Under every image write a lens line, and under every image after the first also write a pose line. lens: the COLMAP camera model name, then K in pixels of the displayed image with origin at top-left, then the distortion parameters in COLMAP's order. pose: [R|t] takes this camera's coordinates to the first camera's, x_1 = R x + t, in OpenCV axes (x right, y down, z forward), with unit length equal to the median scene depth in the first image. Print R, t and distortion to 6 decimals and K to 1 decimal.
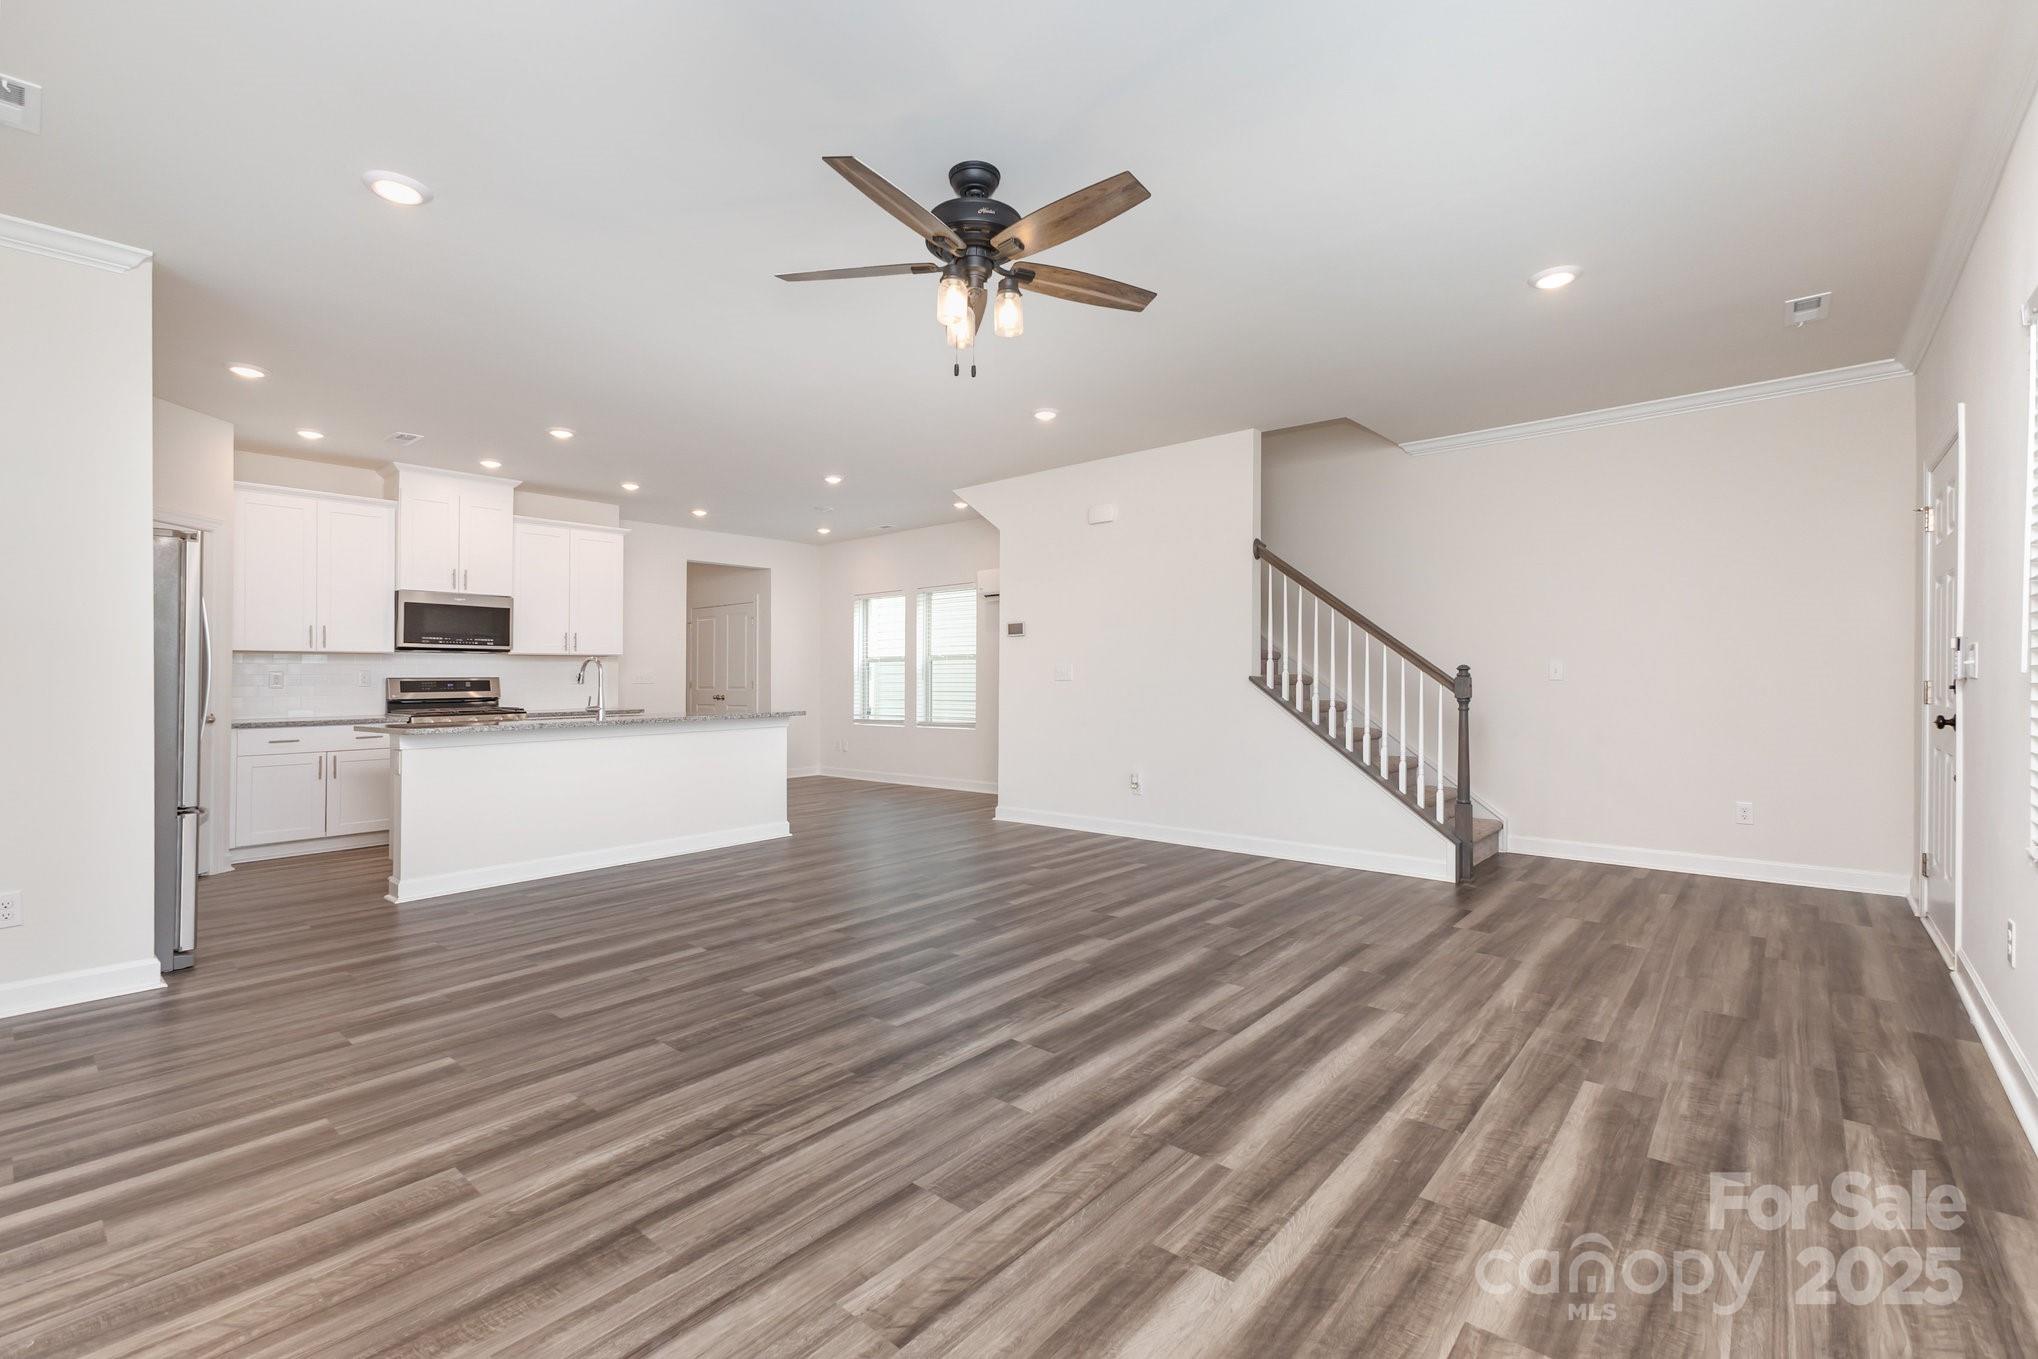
lens RADIAL K [[888.8, 0, 1019.0], [0, 888.8, 679.5], [0, 0, 1]] dist [0.003659, -0.000456]
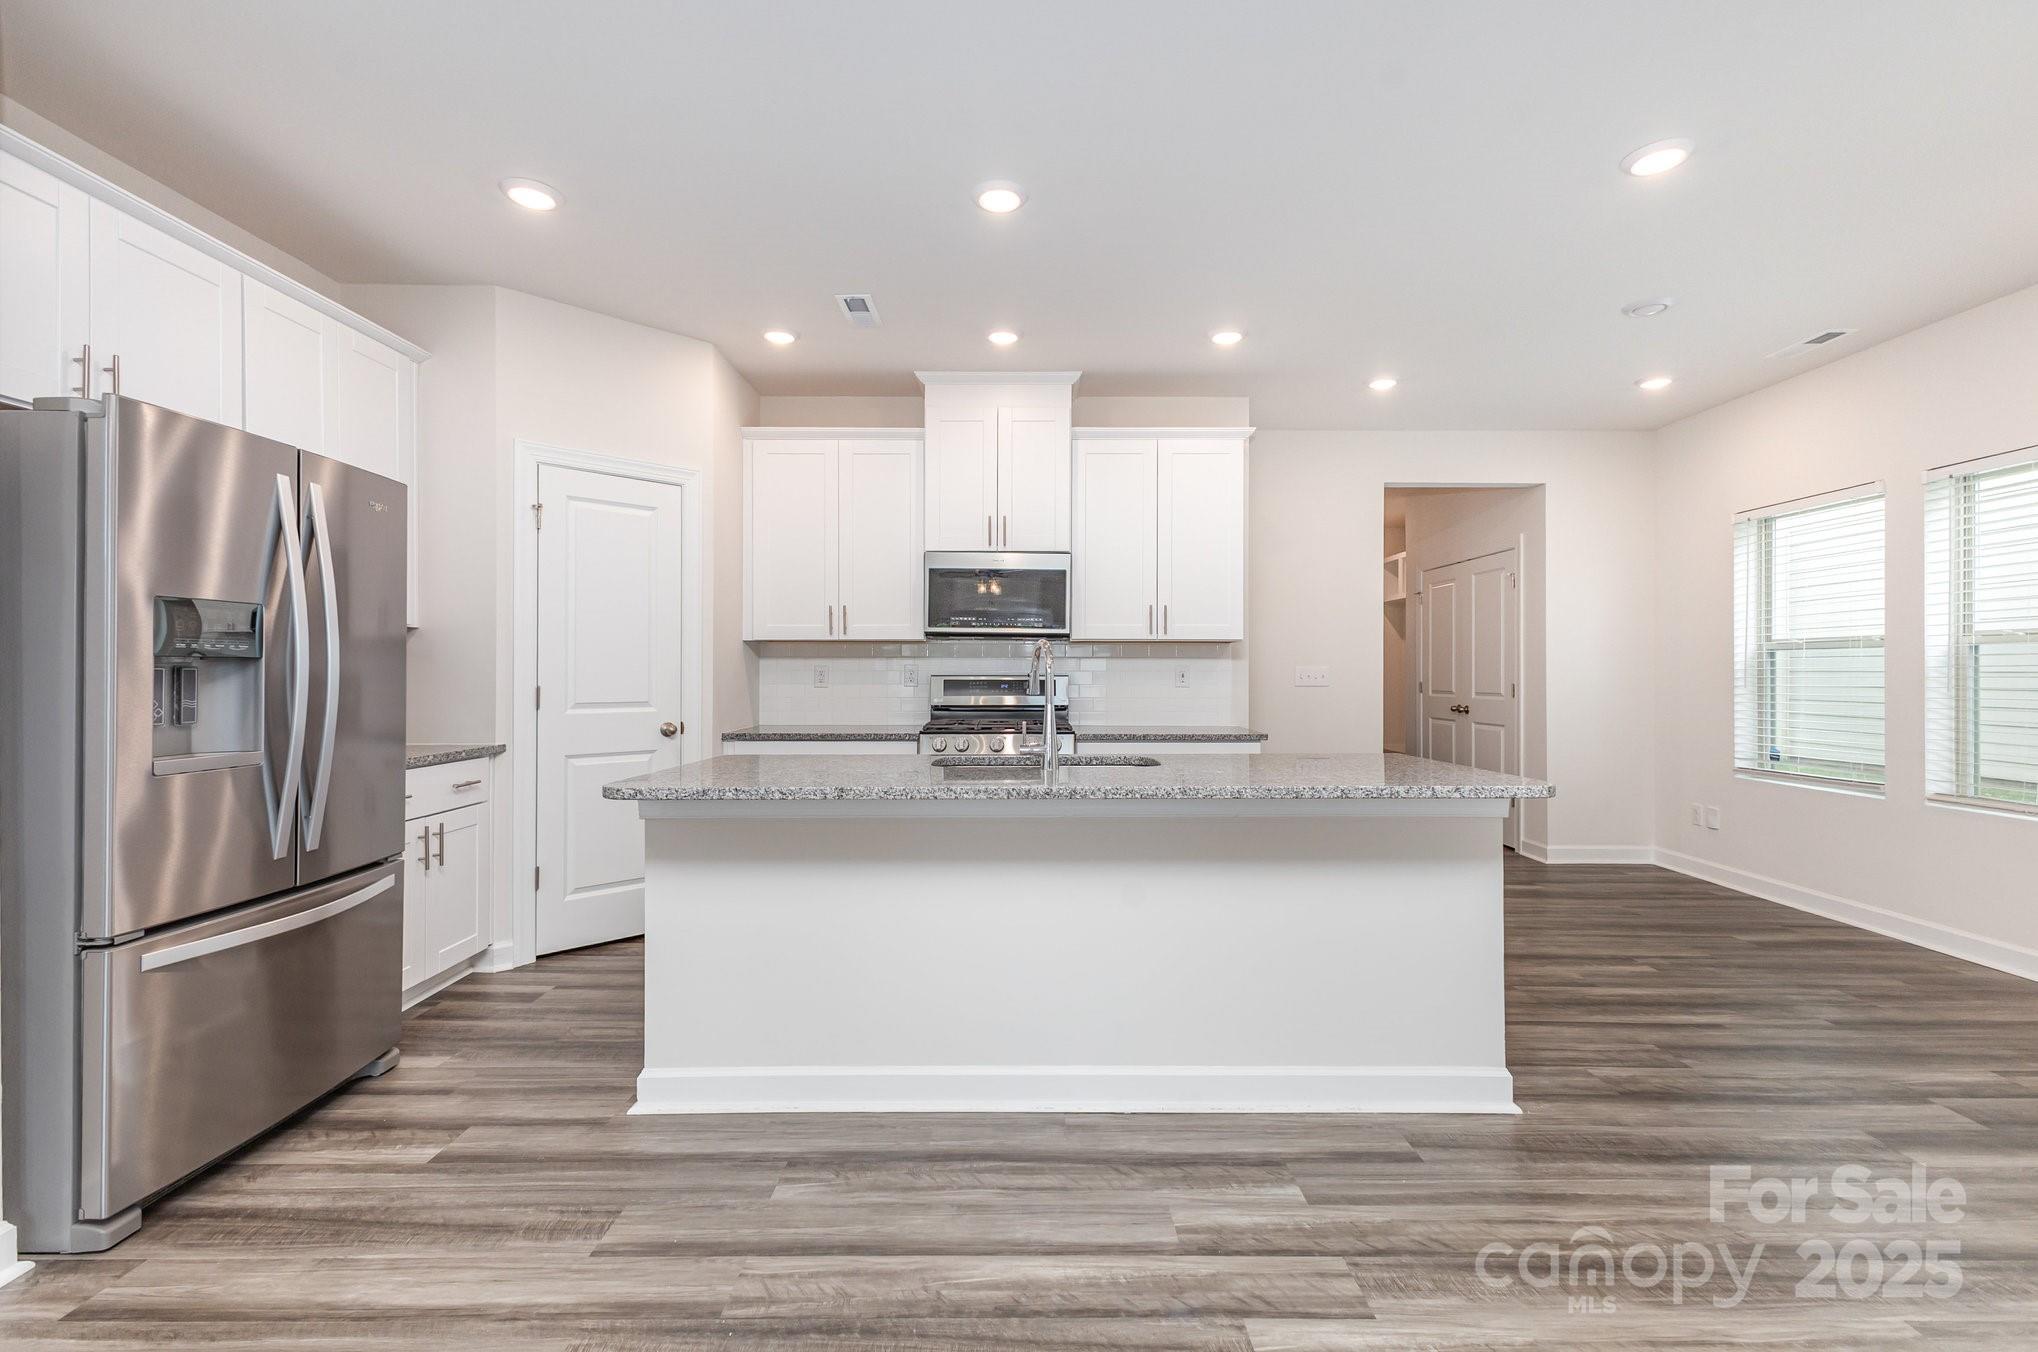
lens RADIAL K [[888.8, 0, 1019.0], [0, 888.8, 676.0], [0, 0, 1]] dist [0.003659, -0.000456]
pose [[0.656269, 0.014262, -0.754392, -0.219049], [-0.010014, 0.999898, 0.010192, -0.018729], [0.754460, 0.000866, 0.656345, 1.151738]]
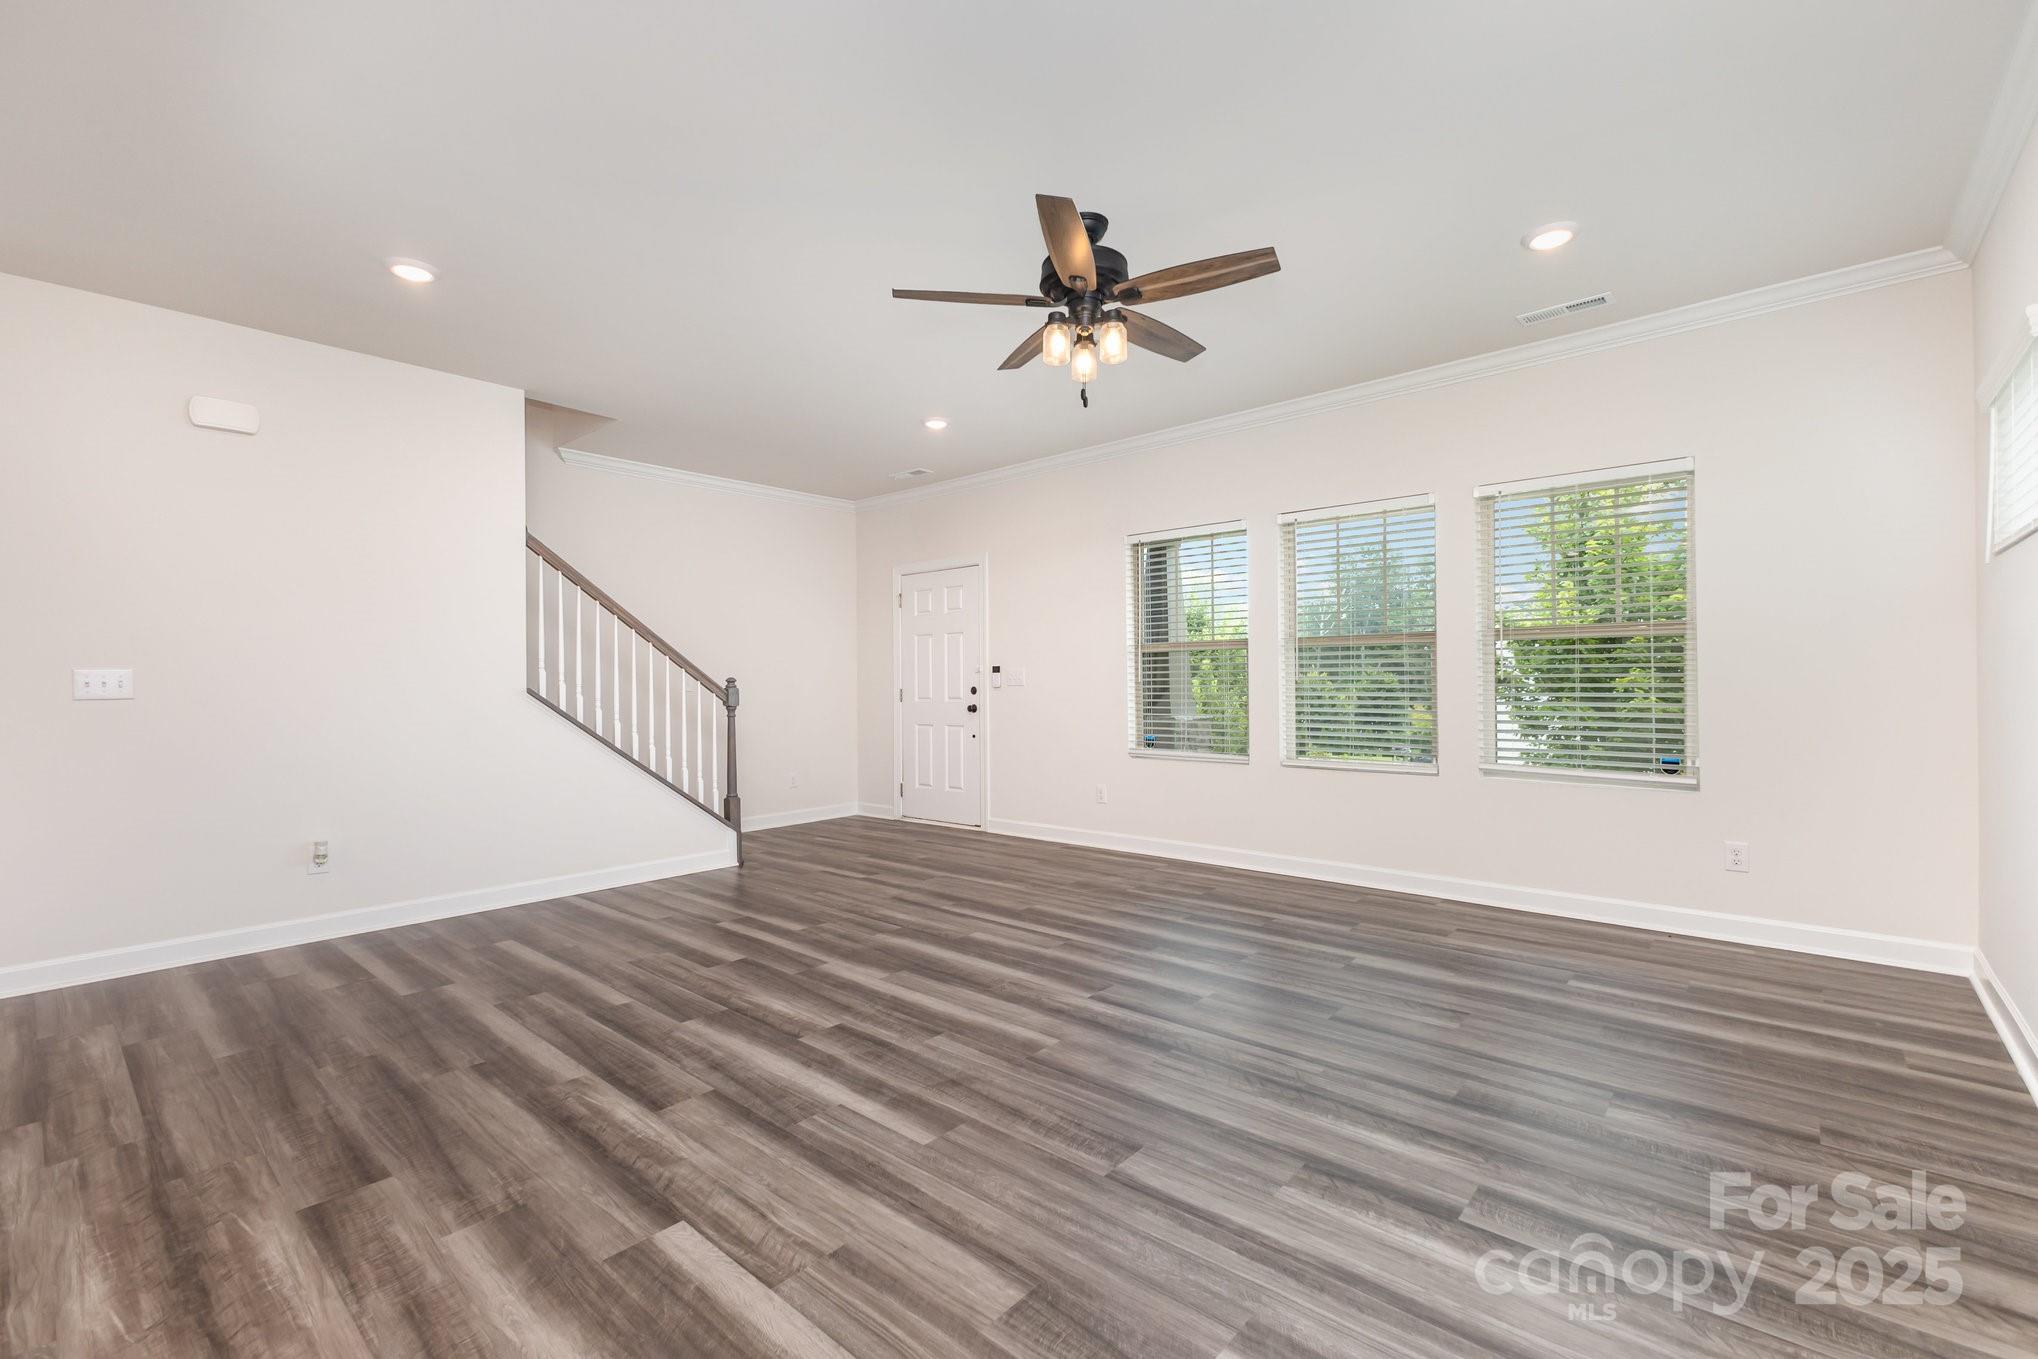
lens RADIAL K [[873.3, 0, 1033.2], [0, 873.3, 675.5], [0, 0, 1]] dist [0.007429, -0.000942]
pose [[0.003653, 0.014149, 0.999893, -0.969331], [0.014331, 0.999796, -0.014200, 0.003729], [-0.999891, 0.014382, 0.003450, 0.900314]]
